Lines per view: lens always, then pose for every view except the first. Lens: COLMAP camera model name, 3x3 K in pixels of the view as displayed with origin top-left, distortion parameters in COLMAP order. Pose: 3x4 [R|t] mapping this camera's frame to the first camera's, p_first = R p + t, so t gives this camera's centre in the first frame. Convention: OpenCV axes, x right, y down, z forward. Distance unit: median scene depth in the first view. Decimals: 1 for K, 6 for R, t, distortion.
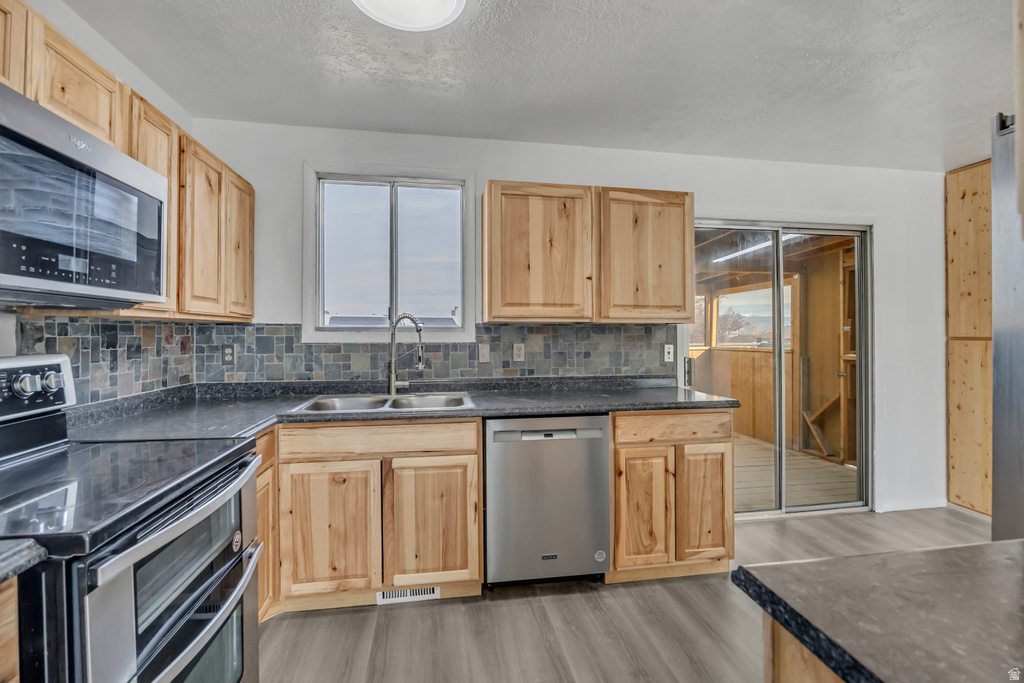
lens RADIAL K [[457.4, 0, 516.3], [0, 457.4, 331.9], [0, 0, 1]] dist [-0.008752, 0.000361]
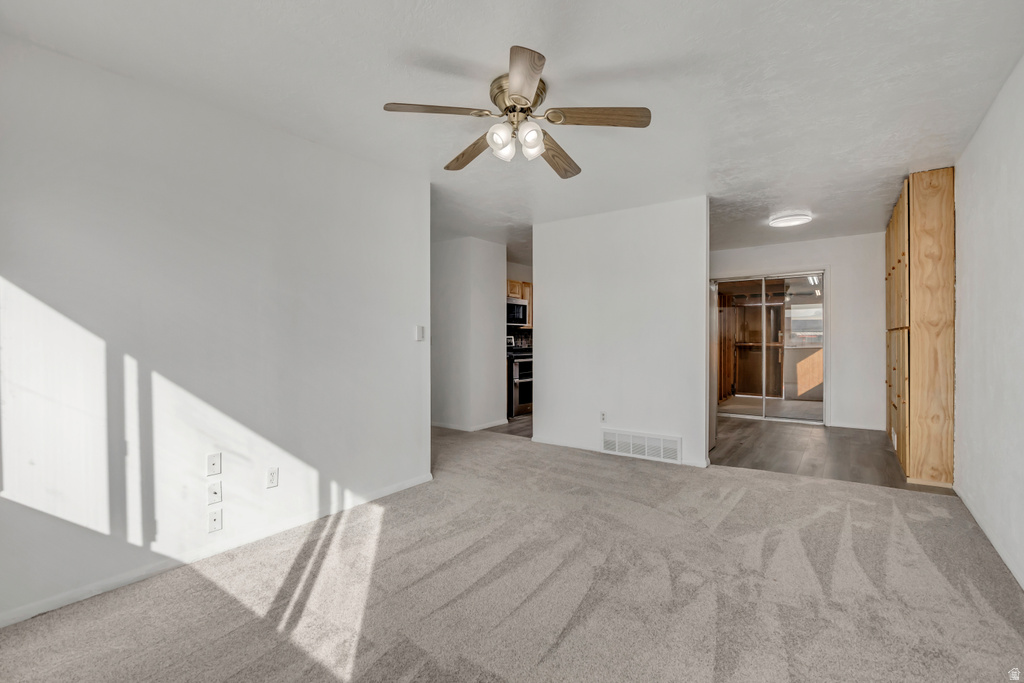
lens RADIAL K [[457.4, 0, 507.2], [0, 457.4, 340.1], [0, 0, 1]] dist [-0.008752, 0.000361]
pose [[0.684090, 0.001652, -0.729396, 1.328201], [0.005970, 0.999951, 0.007863, 0.024521], [0.729373, -0.009734, 0.684047, -1.256096]]
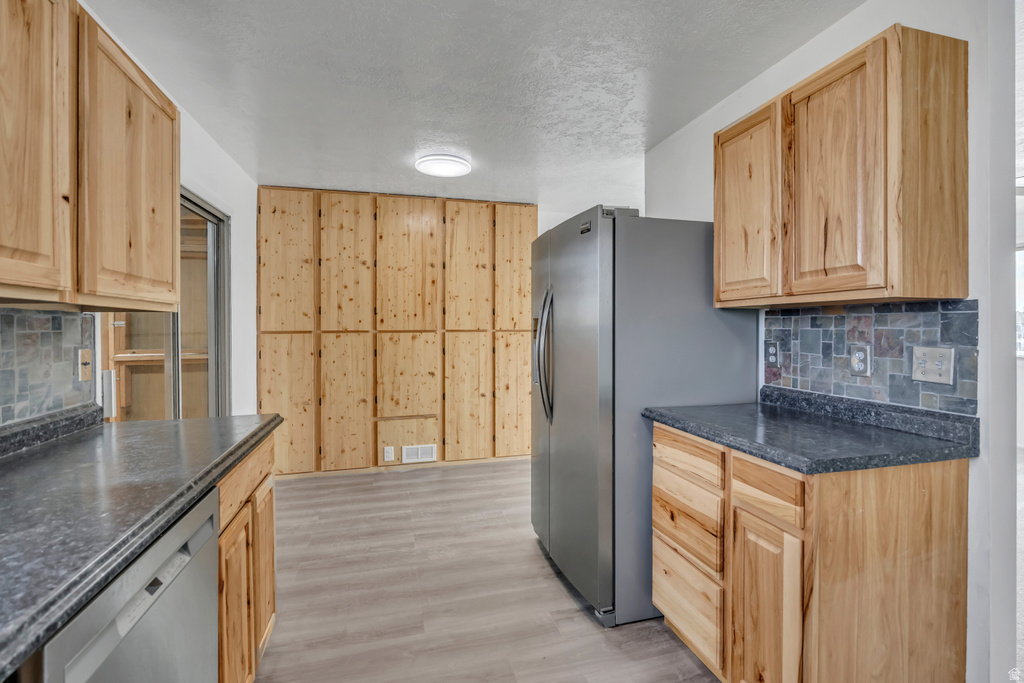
lens RADIAL K [[457.4, 0, 505.3], [0, 457.4, 324.8], [0, 0, 1]] dist [-0.008752, 0.000361]
pose [[-0.088975, 0.004386, 0.996024, -0.258768], [0.006924, 0.999969, -0.003785, 0.003798], [-0.996010, 0.006560, -0.089002, 0.547338]]
